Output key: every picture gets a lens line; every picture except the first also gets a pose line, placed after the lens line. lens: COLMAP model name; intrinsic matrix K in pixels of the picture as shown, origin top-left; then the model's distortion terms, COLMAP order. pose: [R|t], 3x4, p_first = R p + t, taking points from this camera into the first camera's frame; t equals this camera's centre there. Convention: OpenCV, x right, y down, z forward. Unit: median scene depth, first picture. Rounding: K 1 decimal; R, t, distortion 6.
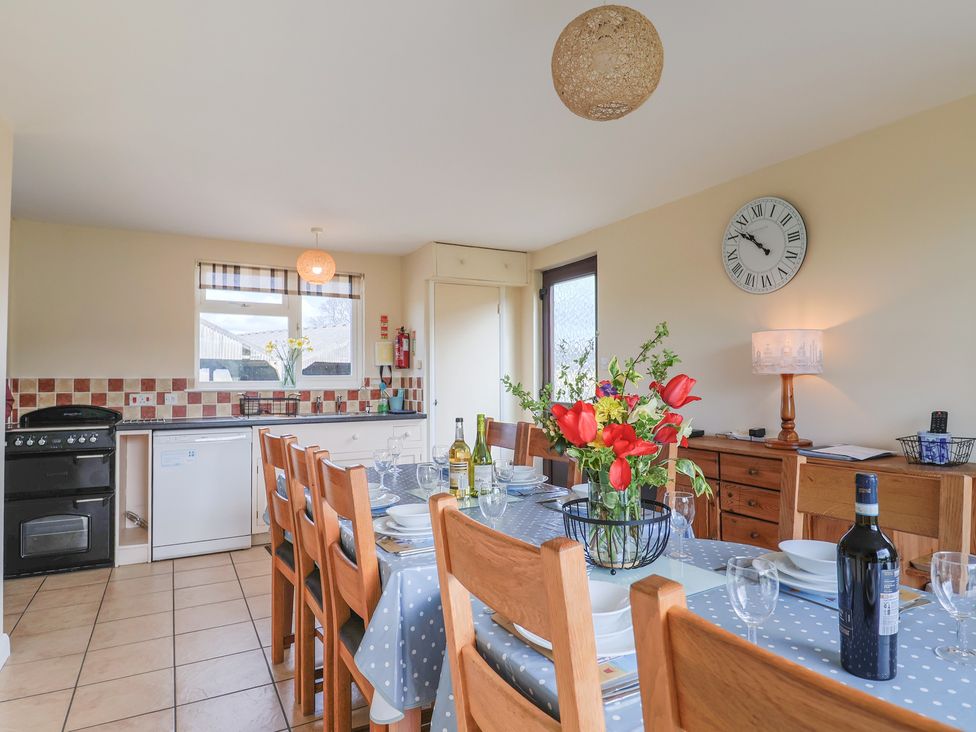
lens RADIAL K [[570.6, 0, 504.3], [0, 570.6, 365.1], [0, 0, 1]] dist [-0.012473, -0.009428]
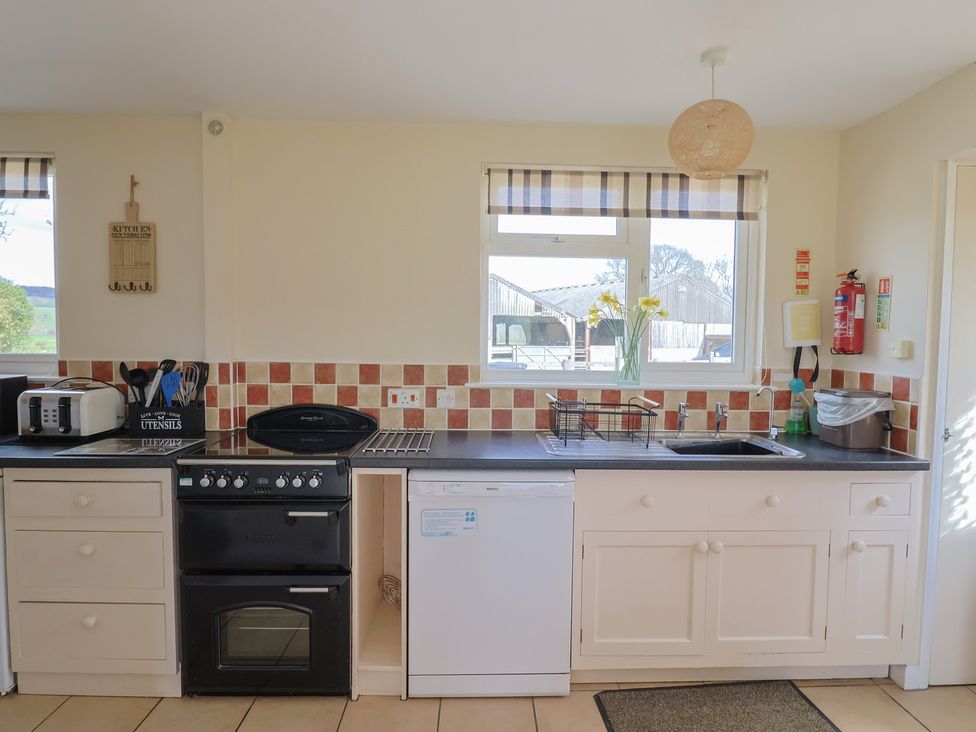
lens RADIAL K [[570.6, 0, 504.6], [0, 570.6, 365.9], [0, 0, 1]] dist [-0.012473, -0.009428]
pose [[0.886460, 0.043091, -0.460794, -0.242880], [-0.006486, 0.996715, 0.080731, -0.024985], [0.462759, -0.068576, 0.883828, 0.476095]]
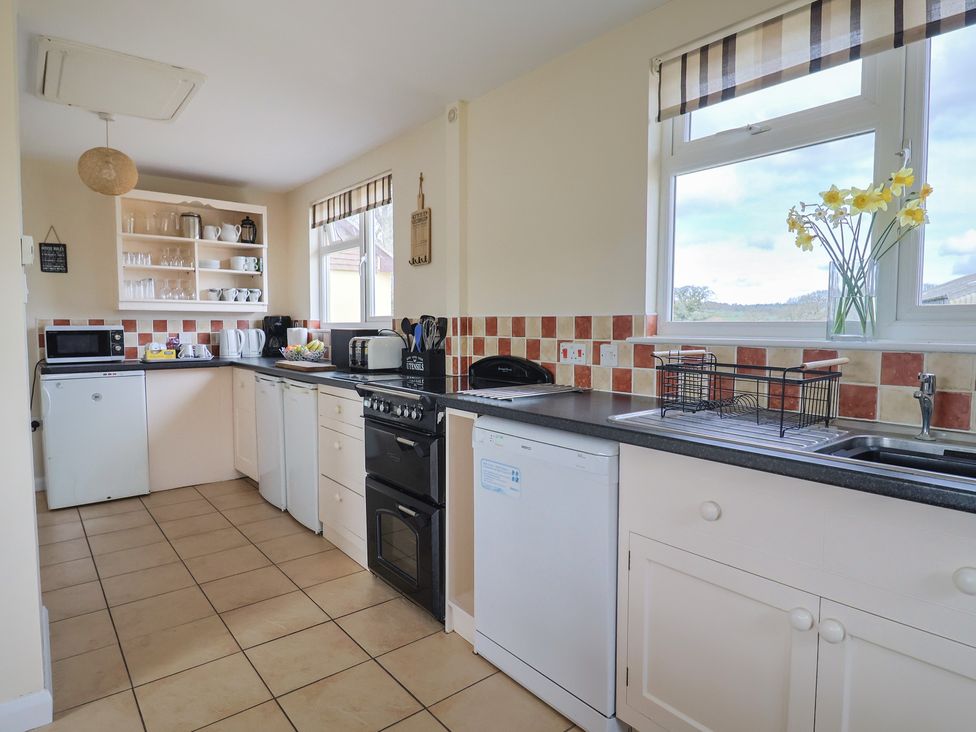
lens RADIAL K [[570.6, 0, 489.3], [0, 570.6, 365.8], [0, 0, 1]] dist [-0.012473, -0.009428]
pose [[0.155628, 0.074659, -0.984990, -0.084759], [0.021969, 0.996632, 0.079013, 0.025142], [0.987571, -0.033936, 0.153463, 0.791415]]
